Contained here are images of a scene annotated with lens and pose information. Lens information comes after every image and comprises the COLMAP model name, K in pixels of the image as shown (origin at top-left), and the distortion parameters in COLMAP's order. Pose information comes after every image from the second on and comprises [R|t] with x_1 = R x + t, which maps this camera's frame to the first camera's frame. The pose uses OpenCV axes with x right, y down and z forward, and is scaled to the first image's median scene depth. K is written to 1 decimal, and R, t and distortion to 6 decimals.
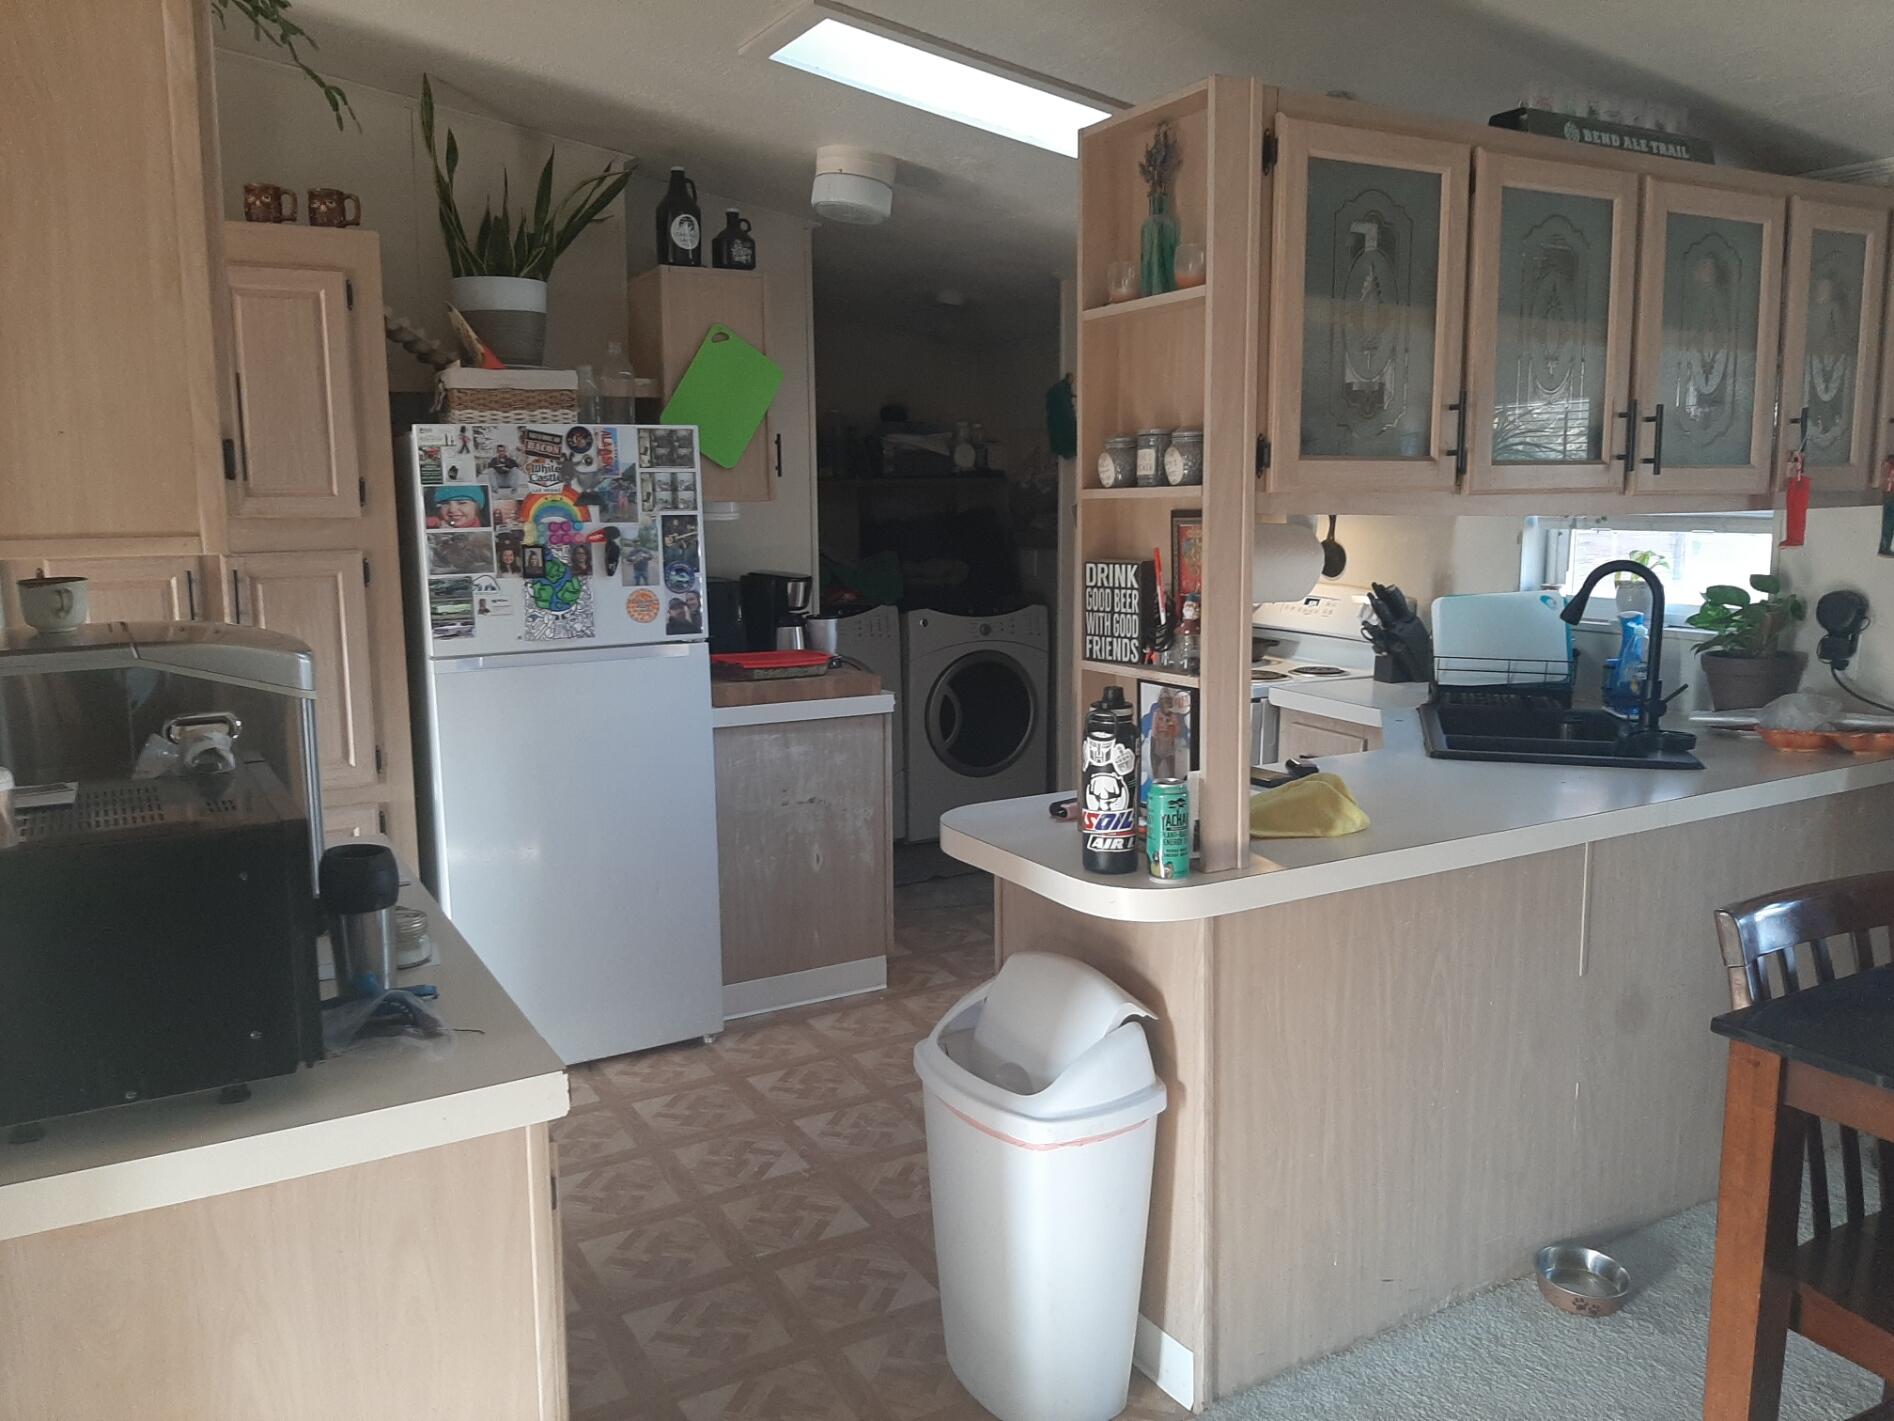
lens RADIAL K [[1474.6, 0, 947.0], [0, 1474.6, 710.5], [0, 0, 1]] dist [0.001502, -0.001301]
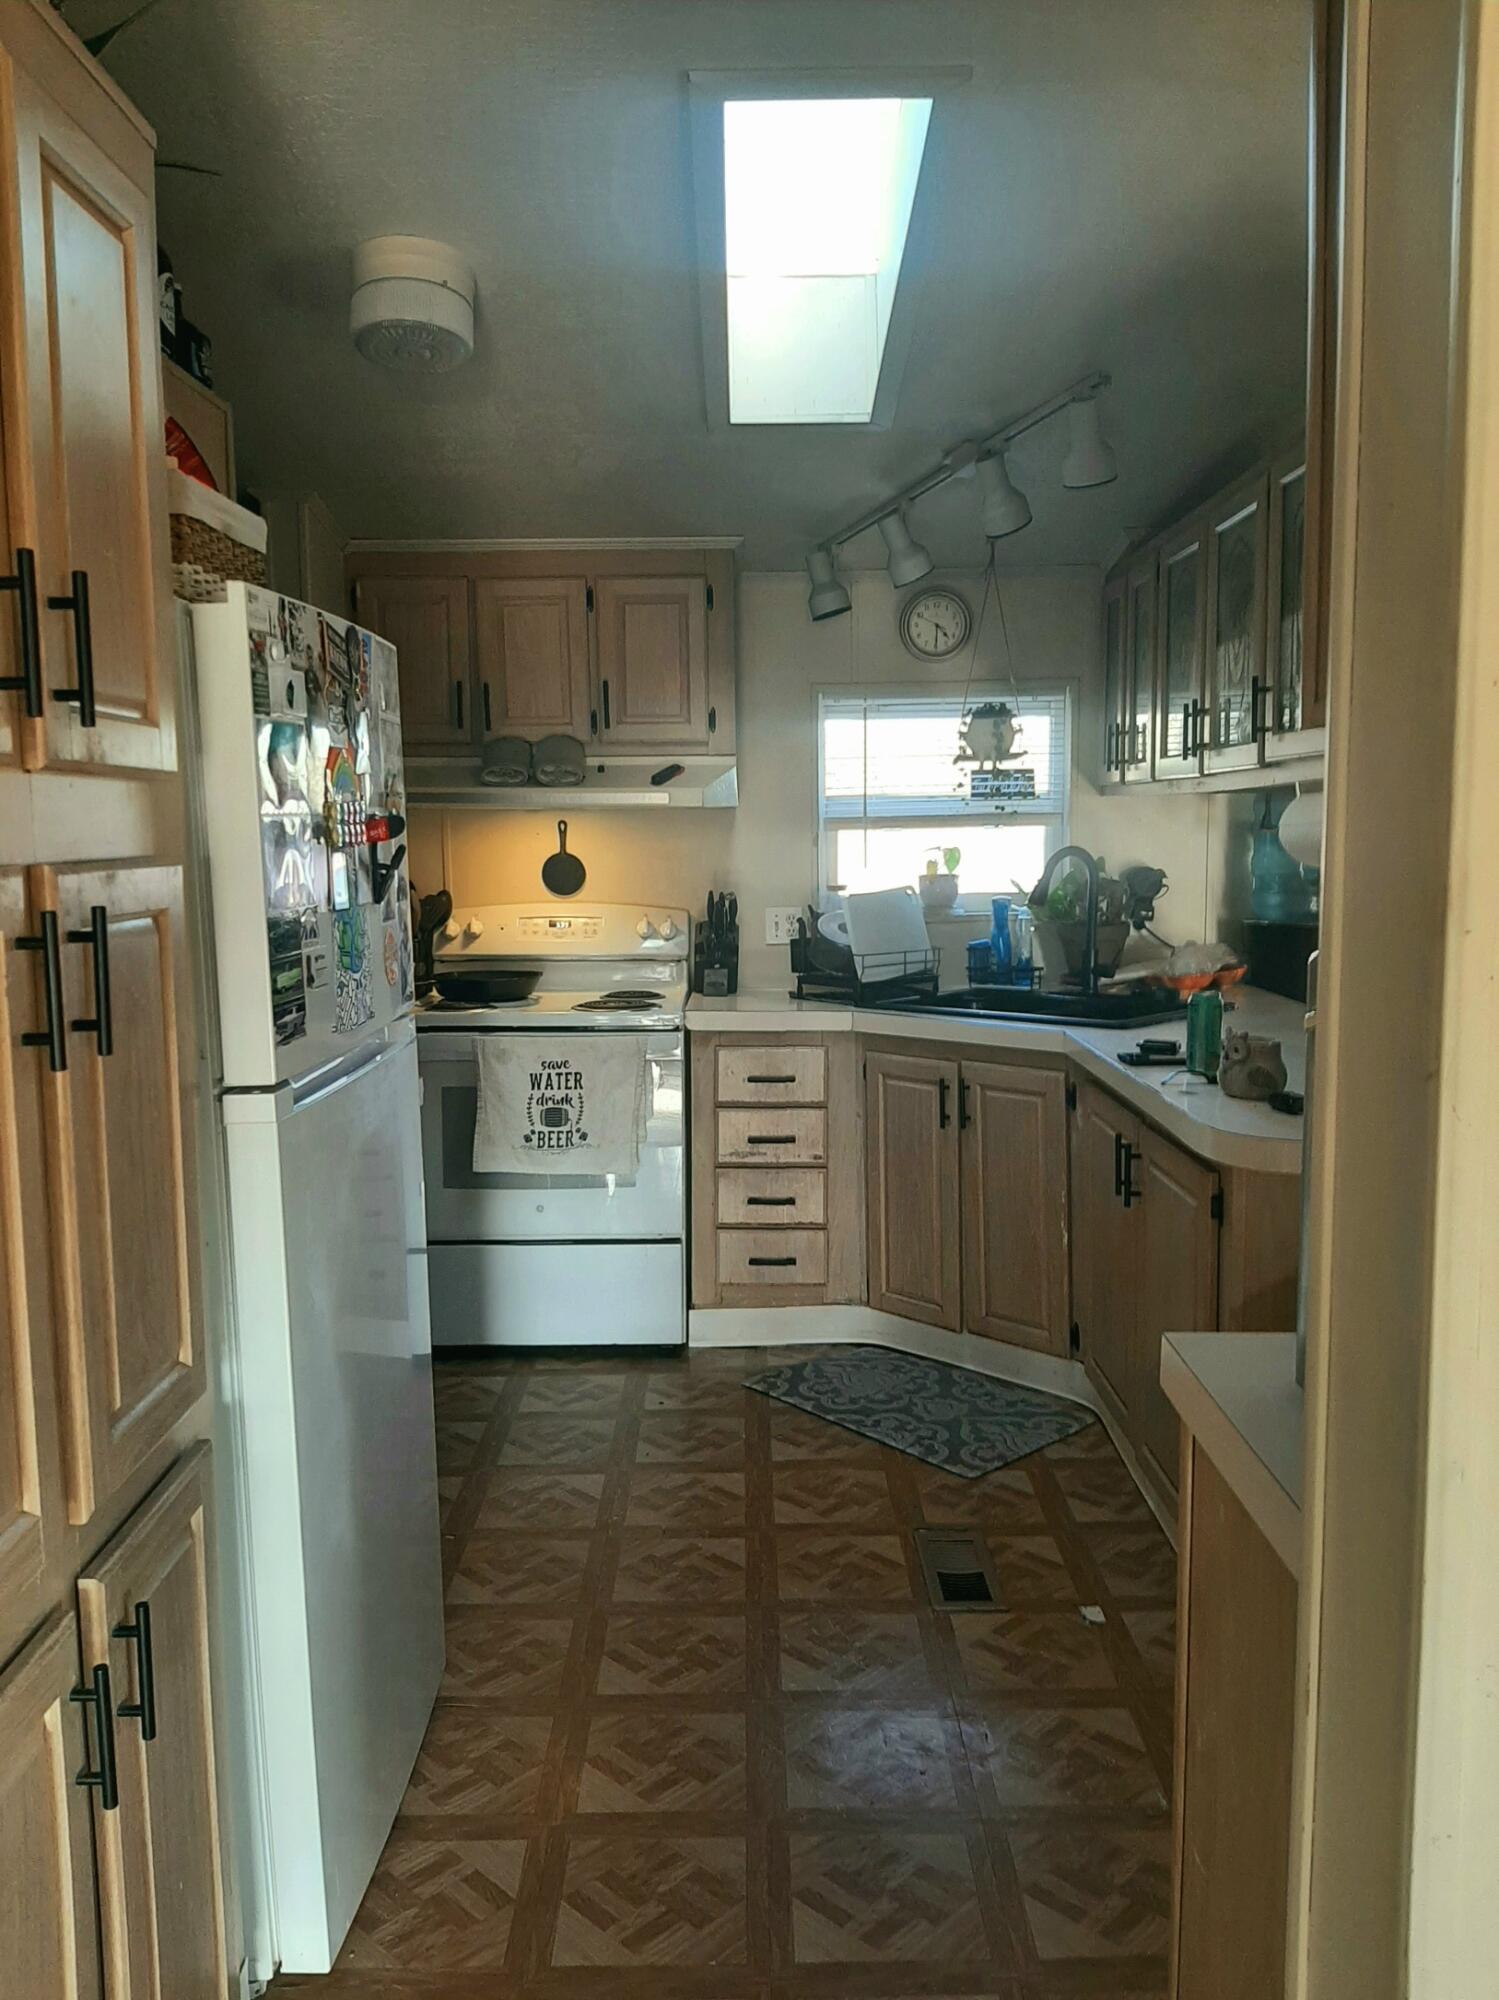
lens RADIAL K [[1557.8, 0, 749.5], [0, 1557.8, 1000.0], [0, 0, 1]] dist [0.000824, 0.000090]
pose [[0.494821, -0.098701, 0.863371, -0.688532], [0.147224, 0.988688, 0.028649, -0.054406], [-0.856433, 0.112933, 0.503755, 0.617498]]
